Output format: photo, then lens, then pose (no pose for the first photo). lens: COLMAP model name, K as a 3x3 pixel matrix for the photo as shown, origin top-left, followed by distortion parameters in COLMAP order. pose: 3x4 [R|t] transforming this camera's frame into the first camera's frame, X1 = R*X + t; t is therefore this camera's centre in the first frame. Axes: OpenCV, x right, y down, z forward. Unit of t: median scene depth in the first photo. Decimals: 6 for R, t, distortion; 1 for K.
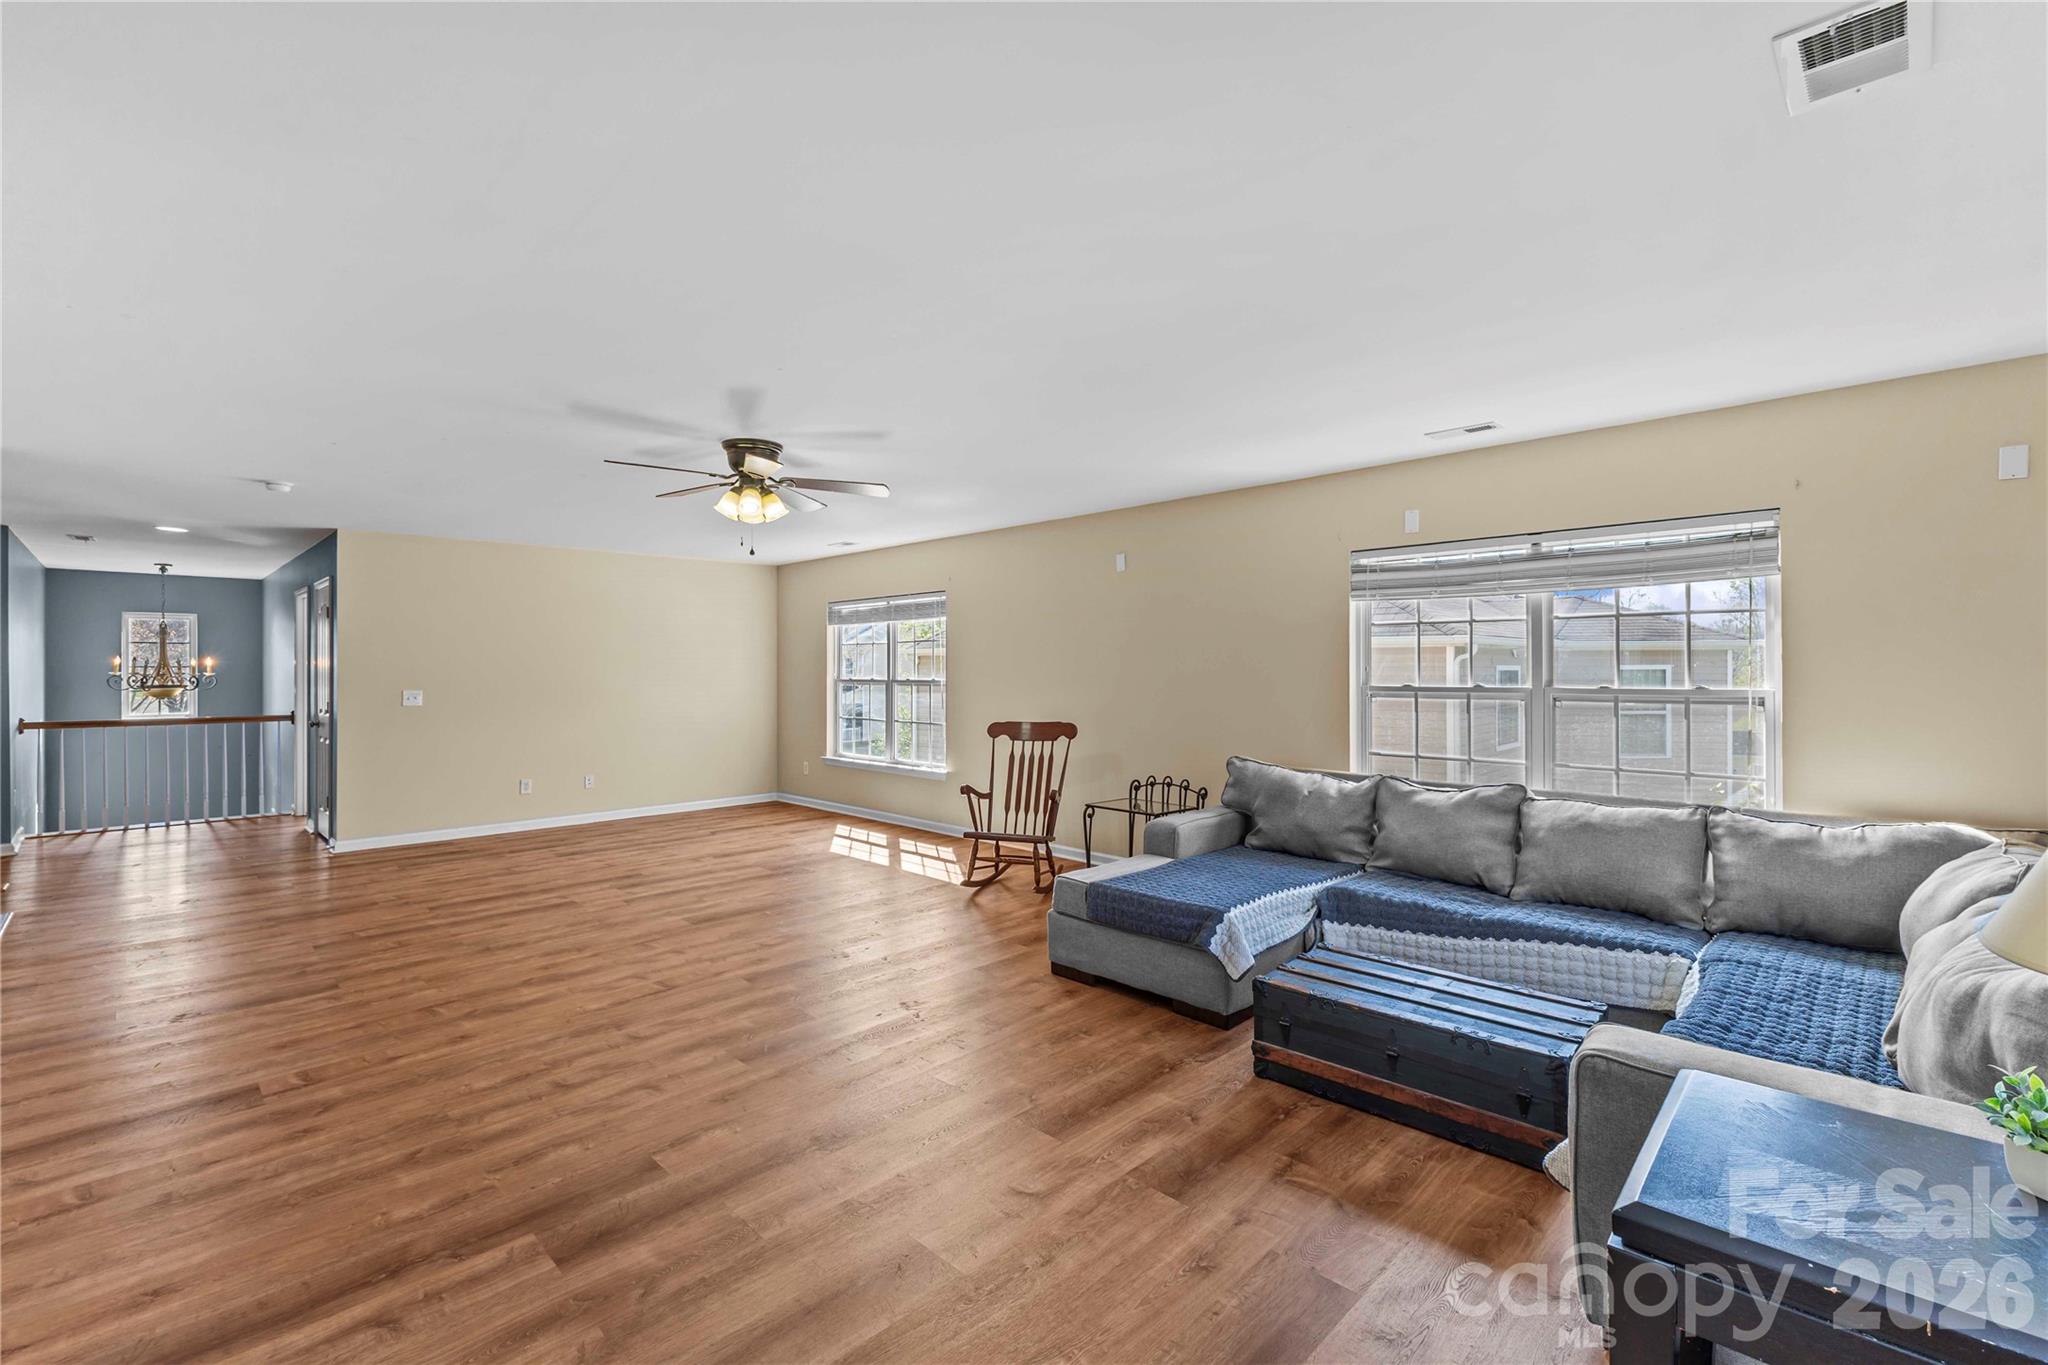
lens RADIAL K [[888.7, 0, 1024.0], [0, 888.7, 682.5], [0, 0, 1]] dist [0.009416, 0.000240]
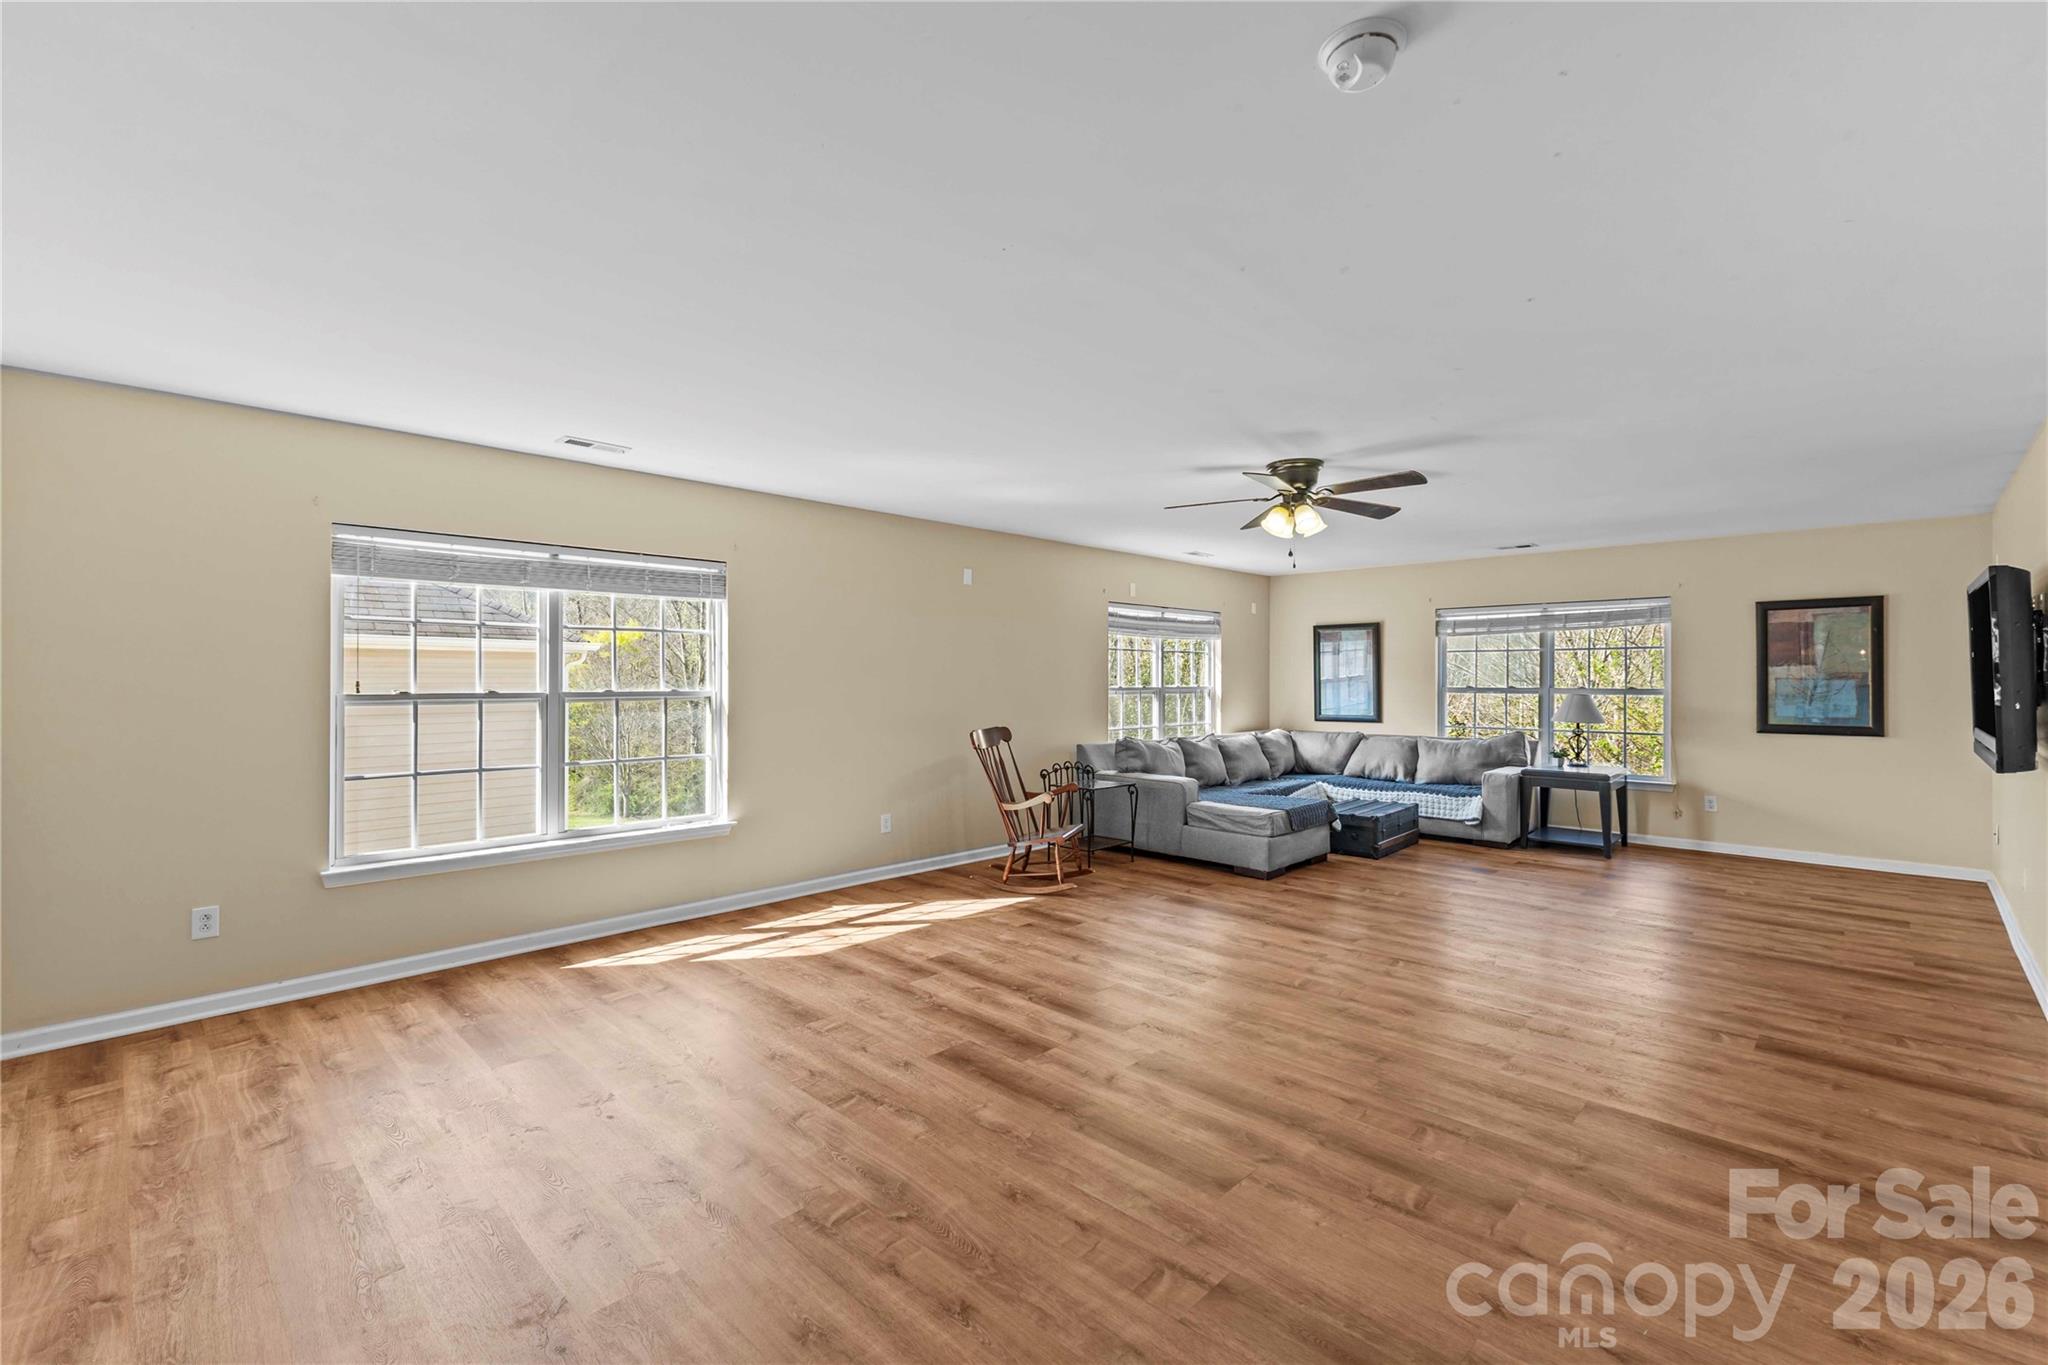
lens RADIAL K [[888.7, 0, 1024.0], [0, 888.7, 682.5], [0, 0, 1]] dist [0.009416, 0.000240]
pose [[-0.013319, -0.003840, 0.999904, -1.398232], [0.010849, 0.999933, 0.003985, -0.015515], [-0.999852, 0.010901, -0.013276, 1.372642]]
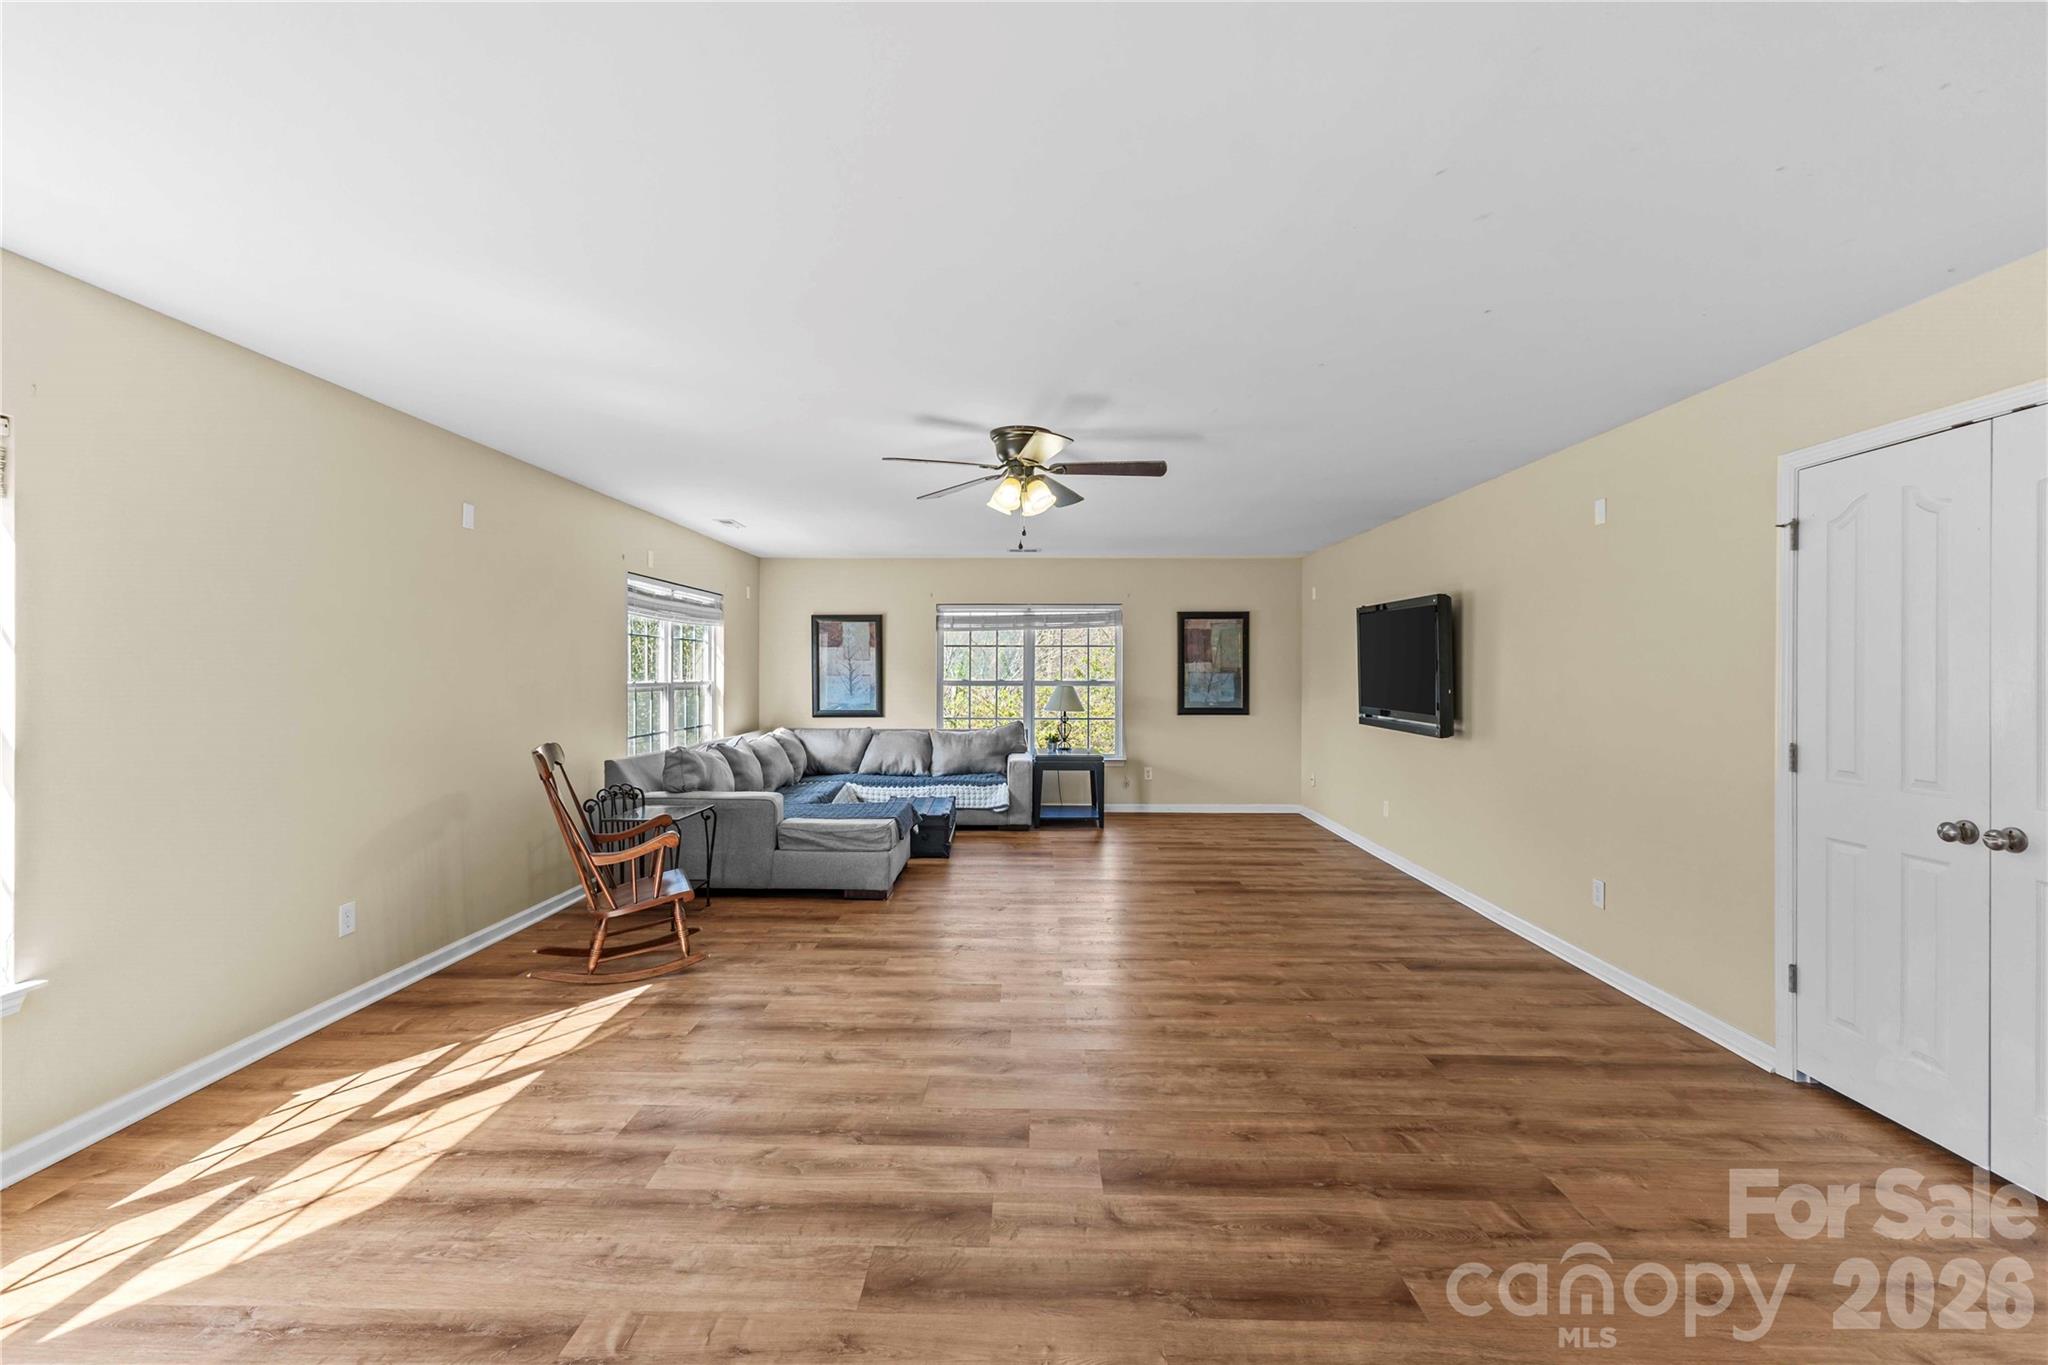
lens RADIAL K [[888.7, 0, 1024.0], [0, 888.7, 682.5], [0, 0, 1]] dist [0.009416, 0.000240]
pose [[-0.698789, -0.008542, 0.715276, -1.014820], [0.007292, 0.999792, 0.019063, -0.019703], [-0.715290, 0.018536, -0.698582, 1.703686]]
